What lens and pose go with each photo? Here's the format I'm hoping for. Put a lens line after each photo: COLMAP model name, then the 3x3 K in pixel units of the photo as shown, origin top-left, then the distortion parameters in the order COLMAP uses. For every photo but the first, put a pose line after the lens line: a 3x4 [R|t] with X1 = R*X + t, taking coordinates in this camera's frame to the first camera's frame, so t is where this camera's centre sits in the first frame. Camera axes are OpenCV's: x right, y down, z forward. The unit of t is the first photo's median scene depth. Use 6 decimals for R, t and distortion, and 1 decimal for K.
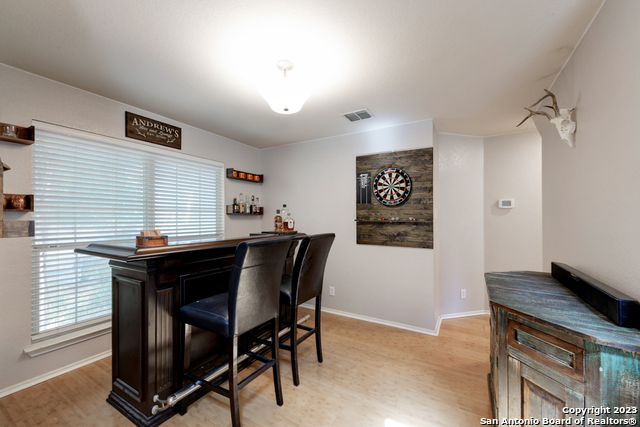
lens RADIAL K [[252.2, 0, 317.7], [0, 252.2, 214.2], [0, 0, 1]] dist [0.000277, -0.000043]
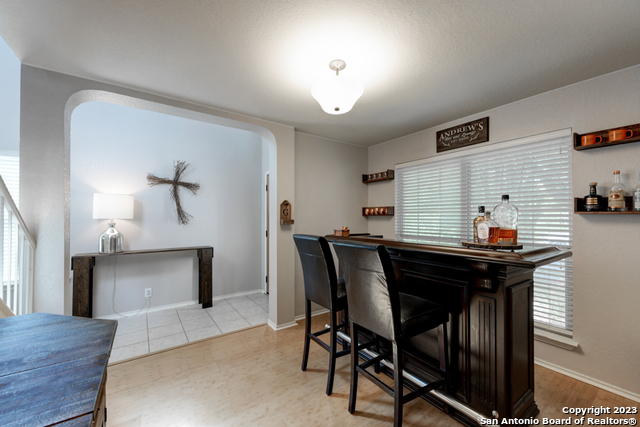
lens RADIAL K [[252.2, 0, 317.7], [0, 252.2, 214.2], [0, 0, 1]] dist [0.000277, -0.000043]
pose [[-0.418433, -0.015049, -0.908123, 0.532786], [0.007603, 0.999770, -0.020071, 0.011229], [0.908216, -0.015302, -0.418222, 0.886545]]
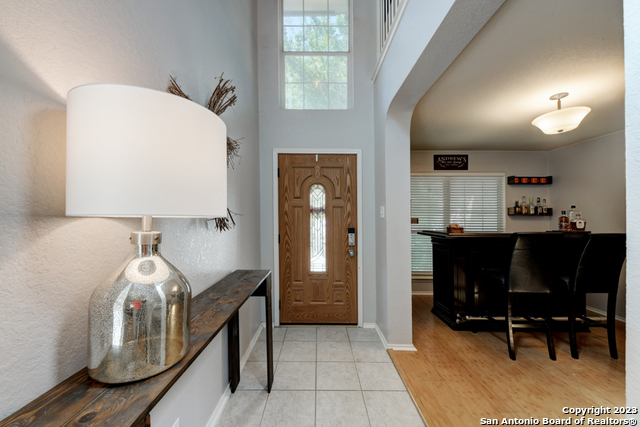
lens RADIAL K [[234.1, 0, 315.8], [0, 234.1, 215.5], [0, 0, 1]] dist [-0.000770, -0.000502]
pose [[0.496262, -0.004723, -0.868160, 0.186407], [0.004558, 0.999986, -0.002834, 0.000696], [0.868161, -0.002551, 0.496276, -0.423554]]
